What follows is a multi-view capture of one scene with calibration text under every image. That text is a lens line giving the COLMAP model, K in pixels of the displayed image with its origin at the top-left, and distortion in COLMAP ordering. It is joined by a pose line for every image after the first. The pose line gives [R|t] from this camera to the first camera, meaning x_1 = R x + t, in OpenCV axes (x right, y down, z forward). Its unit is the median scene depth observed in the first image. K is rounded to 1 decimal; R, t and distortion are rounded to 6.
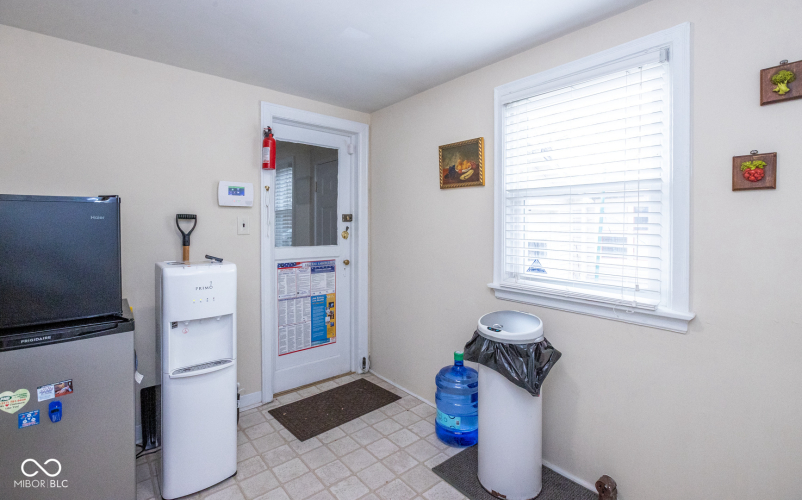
lens RADIAL K [[360.9, 0, 373.8], [0, 360.9, 228.2], [0, 0, 1]] dist [-0.015537, 0.001248]
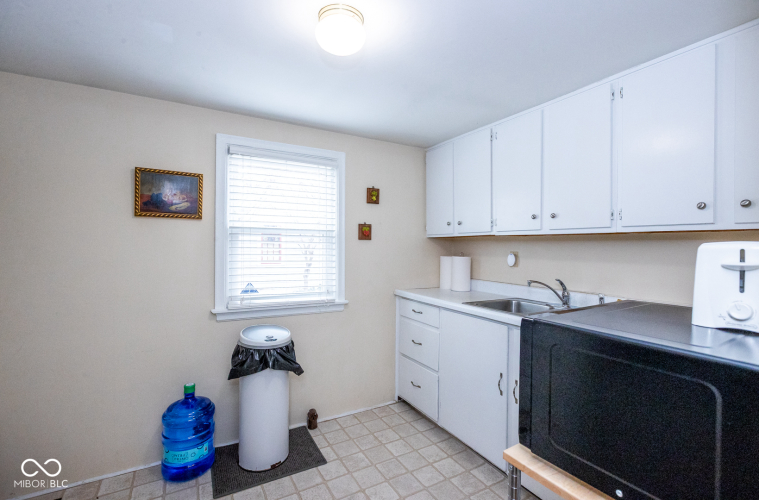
lens RADIAL K [[346.4, 0, 378.8], [0, 346.4, 249.0], [0, 0, 1]] dist [0.005515, 0.000510]
pose [[0.173589, 0.000807, 0.984818, -1.081882], [0.006253, 0.999979, -0.001921, -0.044946], [-0.984798, 0.006491, 0.173580, 0.536600]]
